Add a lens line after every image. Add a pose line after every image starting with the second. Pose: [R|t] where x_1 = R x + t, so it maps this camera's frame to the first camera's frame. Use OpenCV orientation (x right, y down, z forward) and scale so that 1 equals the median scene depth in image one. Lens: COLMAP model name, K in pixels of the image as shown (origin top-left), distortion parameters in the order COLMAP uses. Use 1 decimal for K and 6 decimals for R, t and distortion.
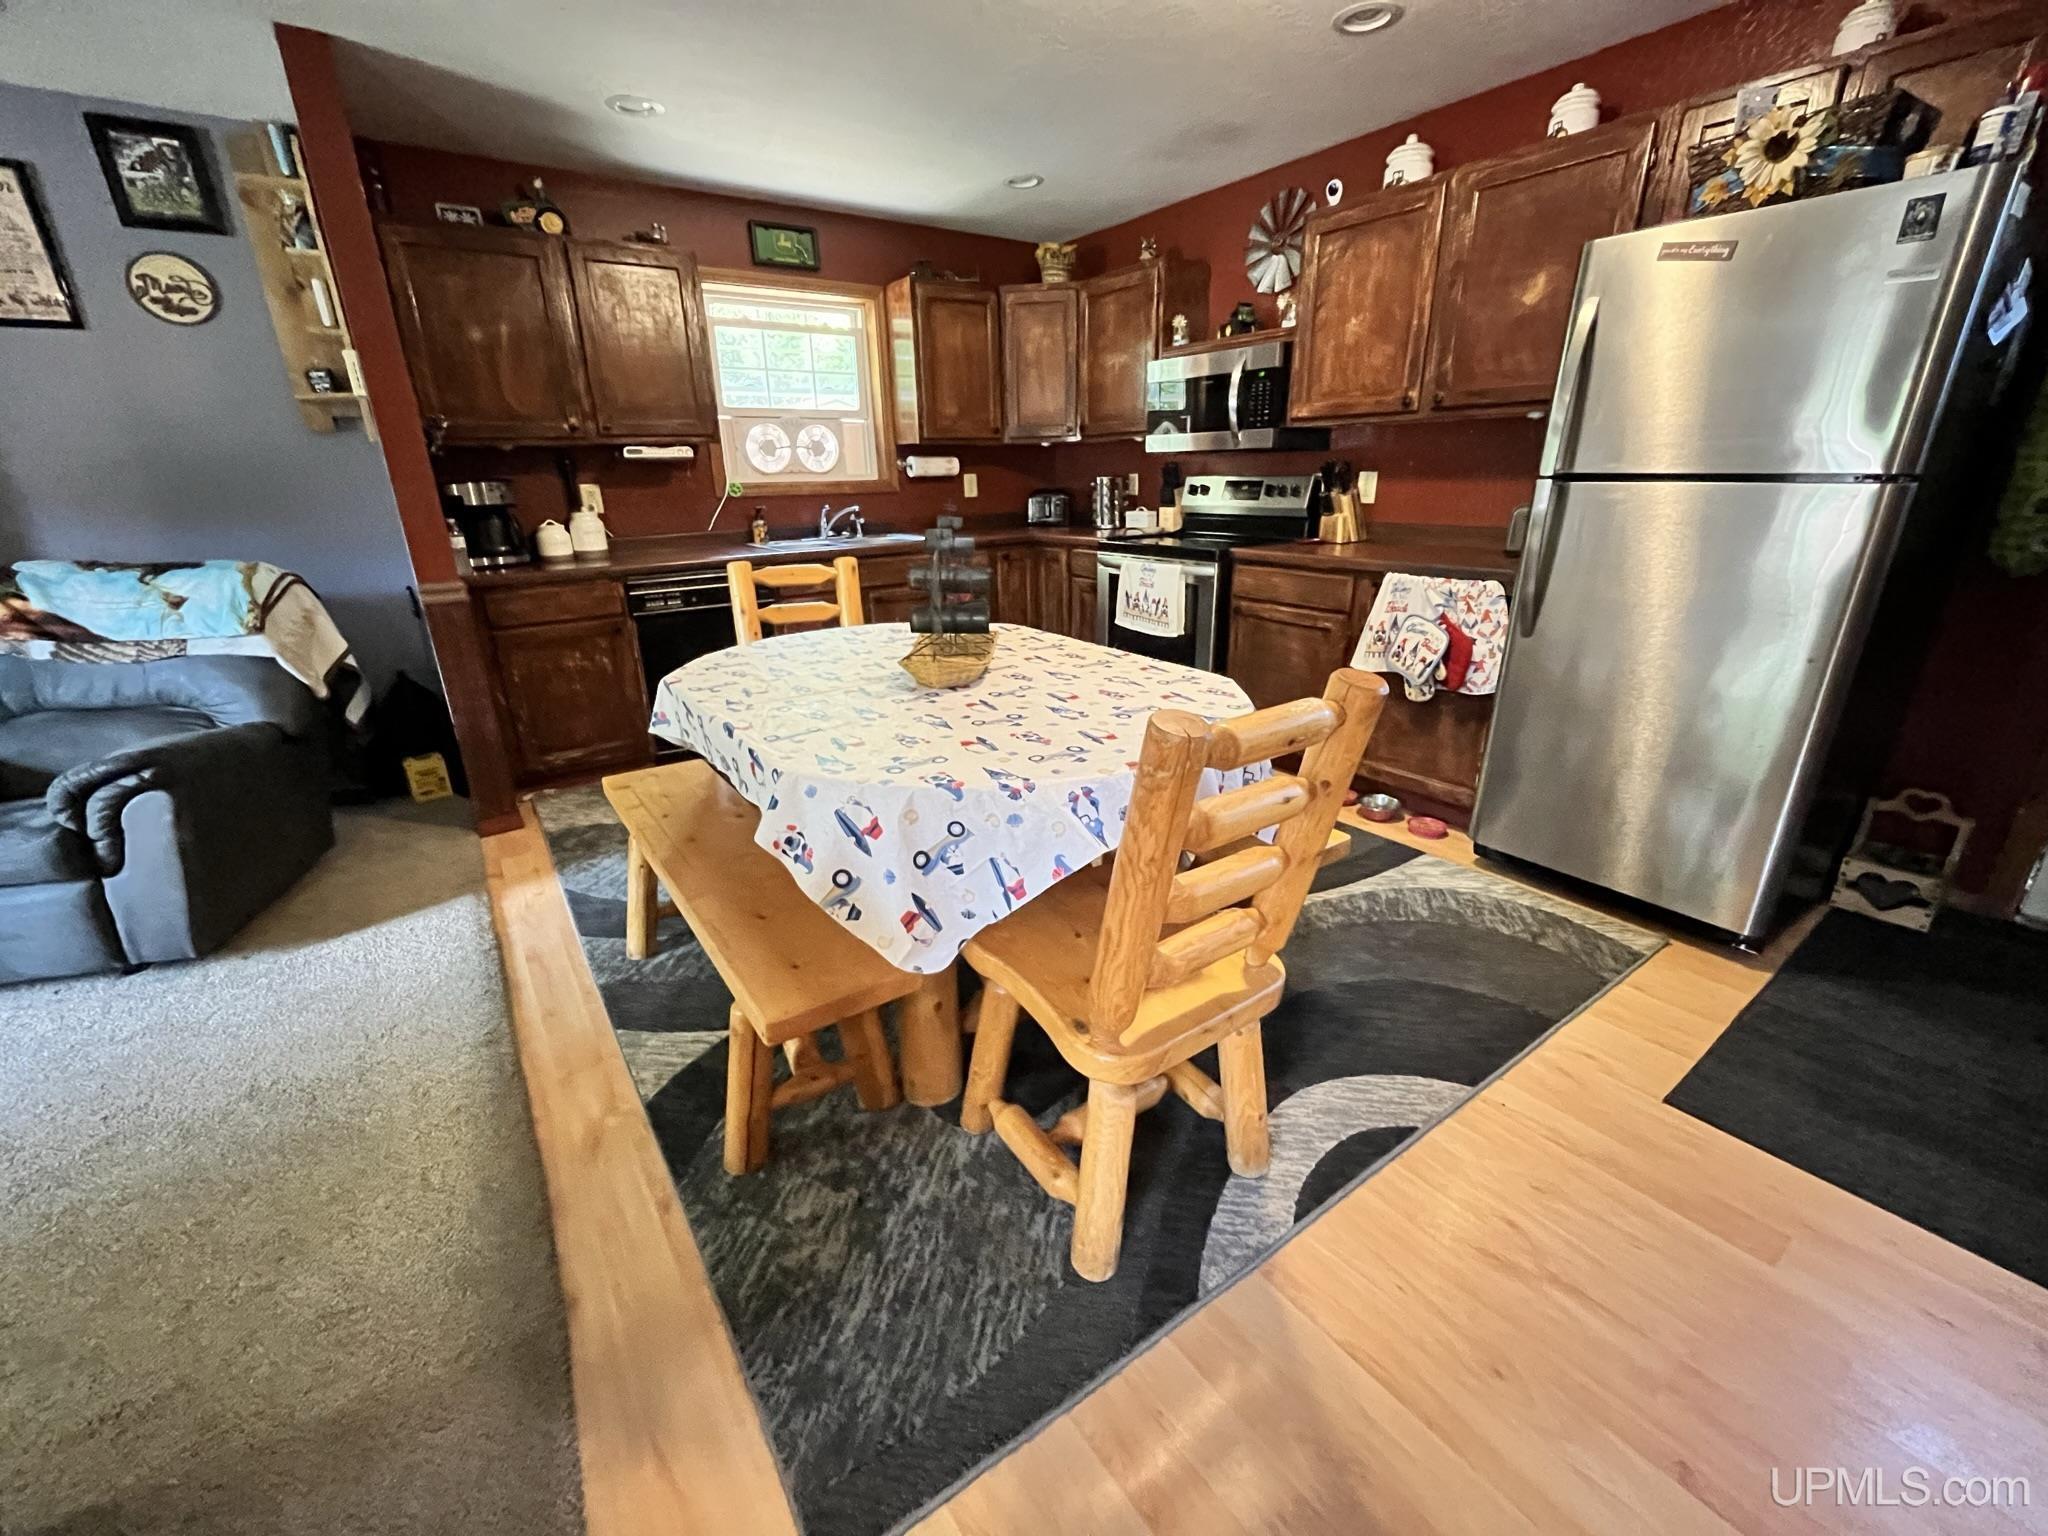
lens RADIAL K [[832.2, 0, 1022.6], [0, 832.2, 773.9], [0, 0, 1]] dist [-0.002017, -0.000942]
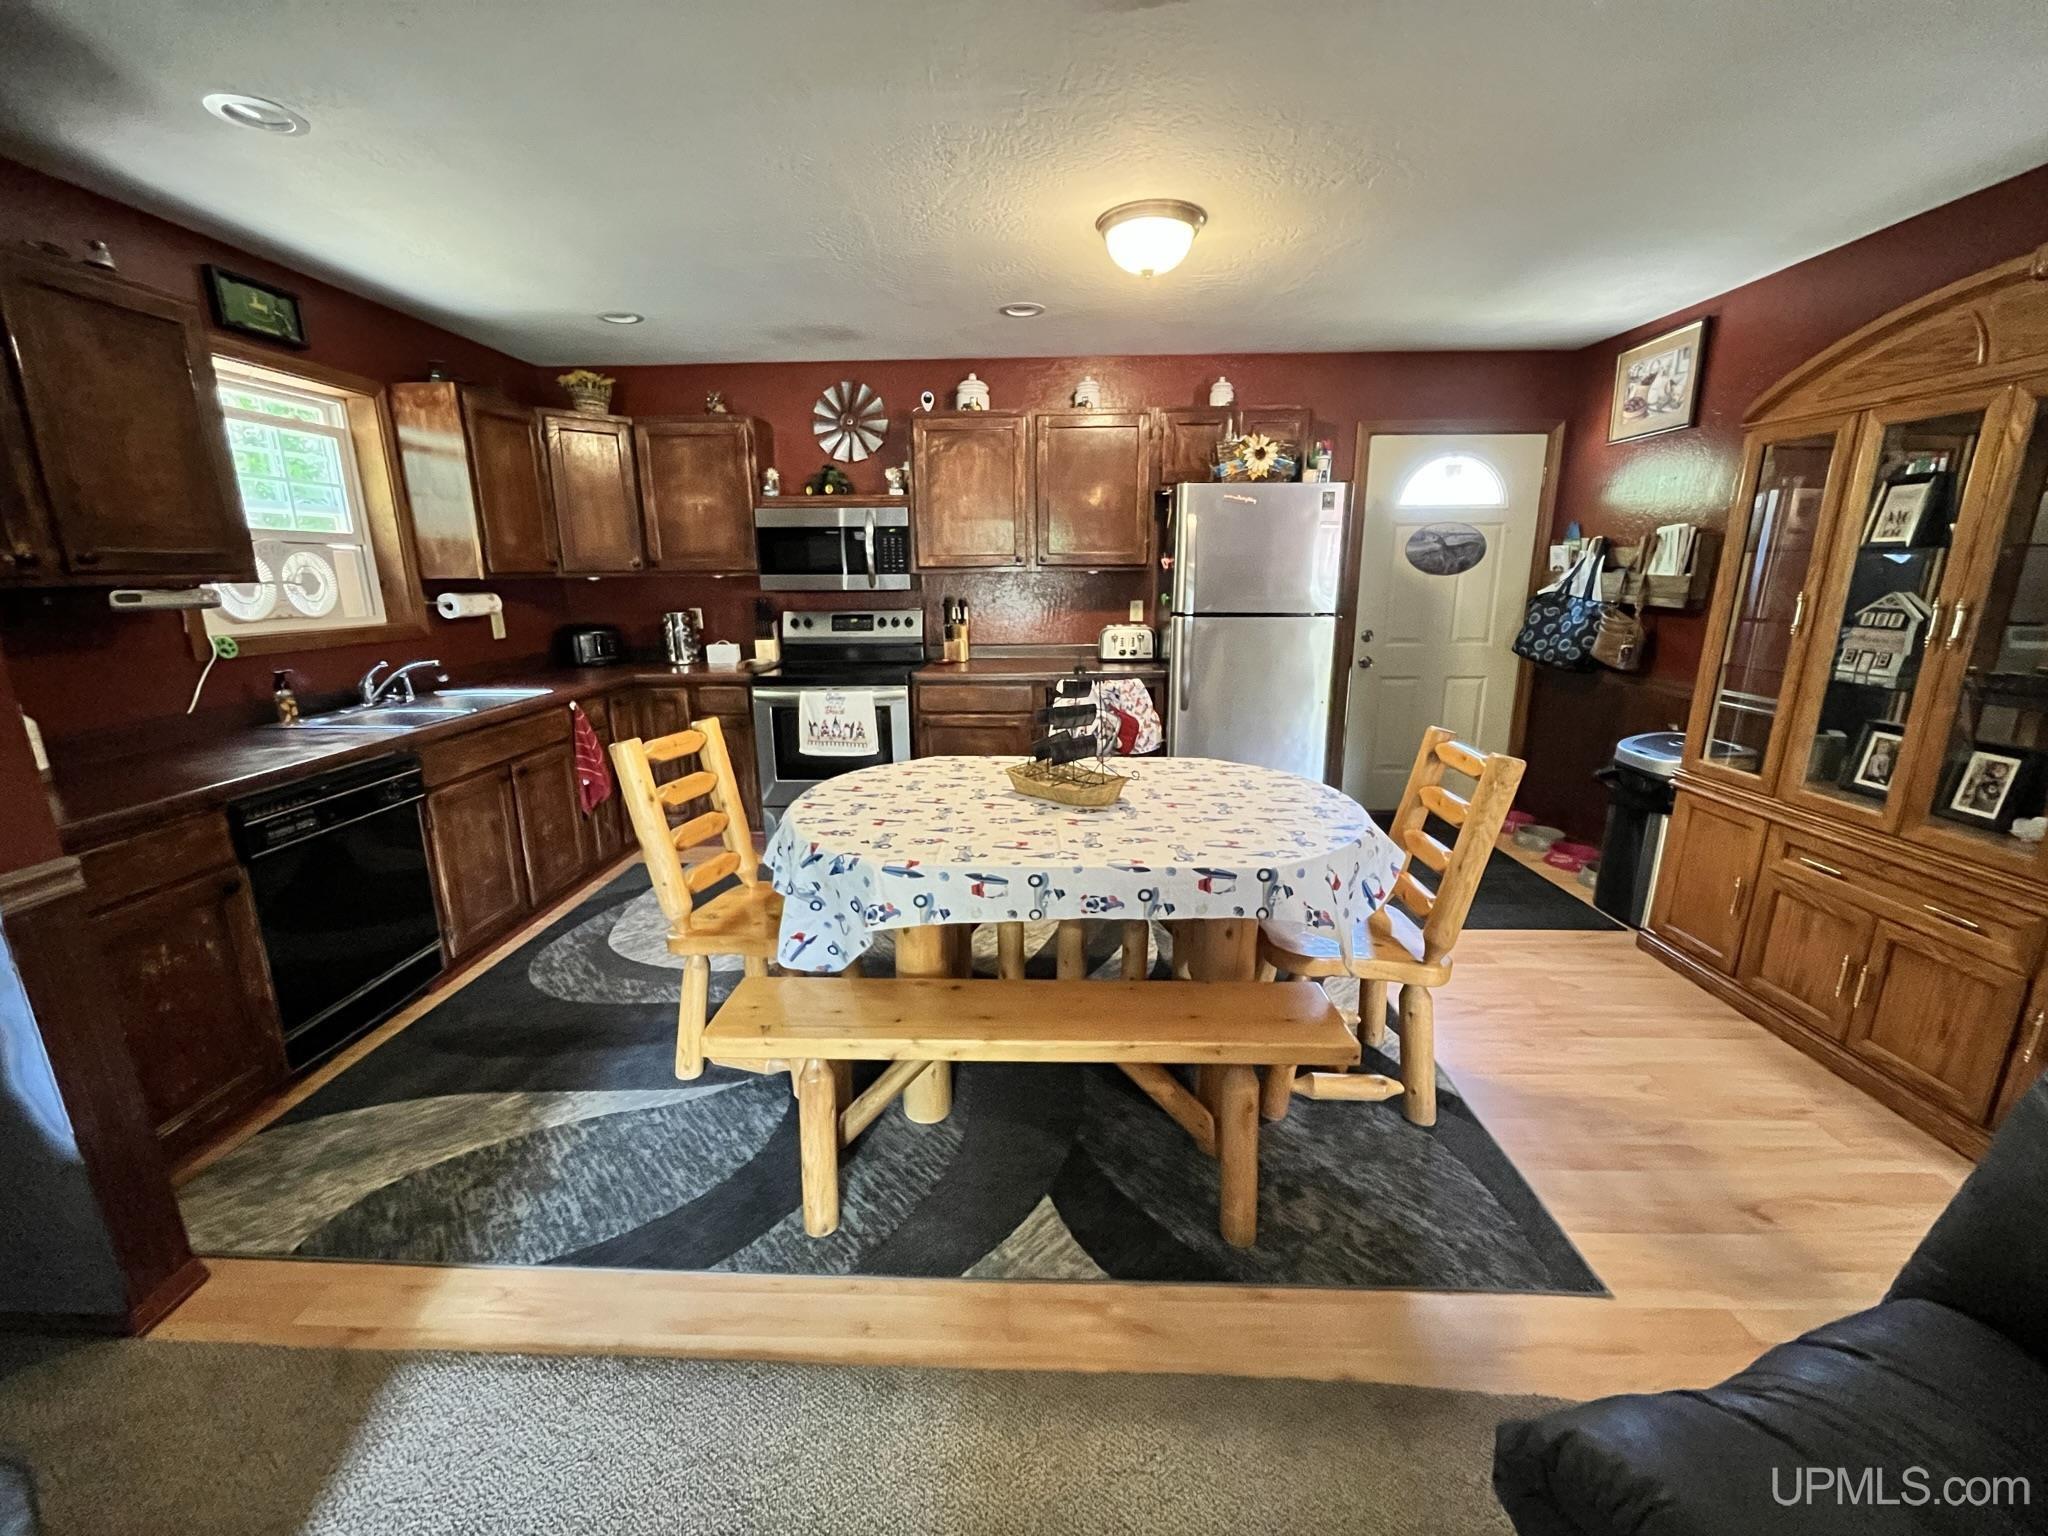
lens RADIAL K [[832.2, 0, 1017.1], [0, 832.2, 775.2], [0, 0, 1]] dist [-0.002017, -0.000942]
pose [[0.599018, -0.177782, 0.780750, -0.558503], [0.271433, 0.962396, 0.010891, -0.097332], [-0.753327, 0.205398, 0.624748, 0.173257]]
